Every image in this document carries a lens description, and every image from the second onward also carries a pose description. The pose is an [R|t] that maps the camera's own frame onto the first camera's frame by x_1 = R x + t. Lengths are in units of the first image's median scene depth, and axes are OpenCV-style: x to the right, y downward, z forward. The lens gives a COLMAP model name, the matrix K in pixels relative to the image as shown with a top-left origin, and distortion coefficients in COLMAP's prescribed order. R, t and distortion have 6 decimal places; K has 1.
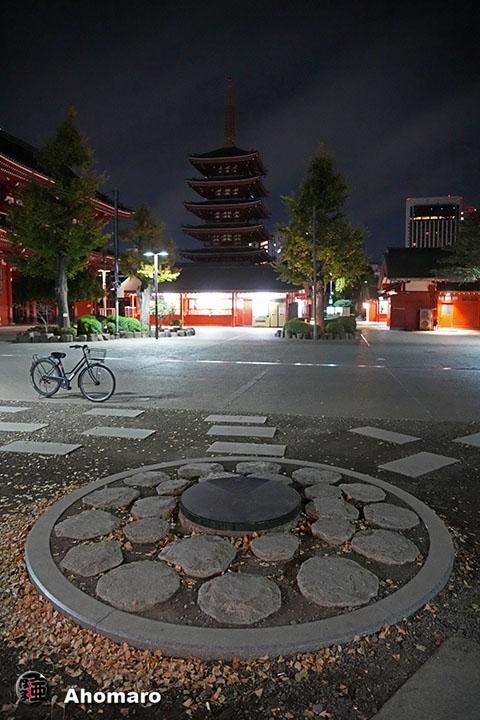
lens RADIAL K [[497.9, 0, 246.5], [0, 497.9, 356.9], [0, 0, 1]] dist [-0.061771, 0.015297]
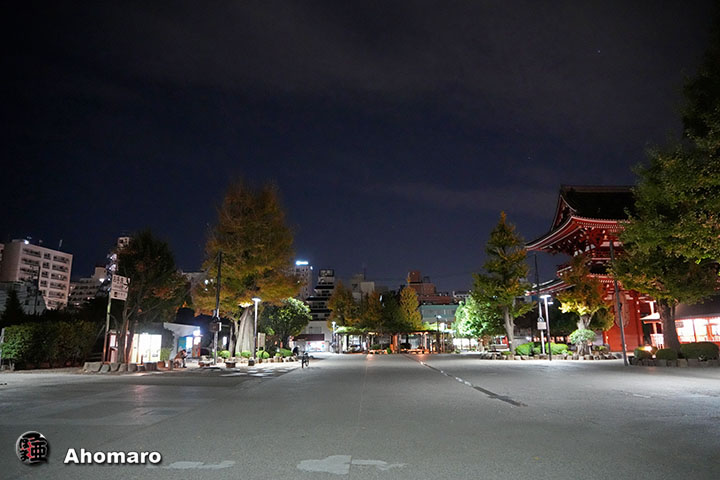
lens RADIAL K [[492.8, 0, 362.6], [0, 492.8, 239.3], [0, 0, 1]] dist [-0.051843, 0.015133]
pose [[0.216139, -0.204177, -0.954775, 0.887848], [-0.086064, 0.970099, -0.226937, -0.009613], [0.972562, 0.131222, 0.192104, 0.193466]]
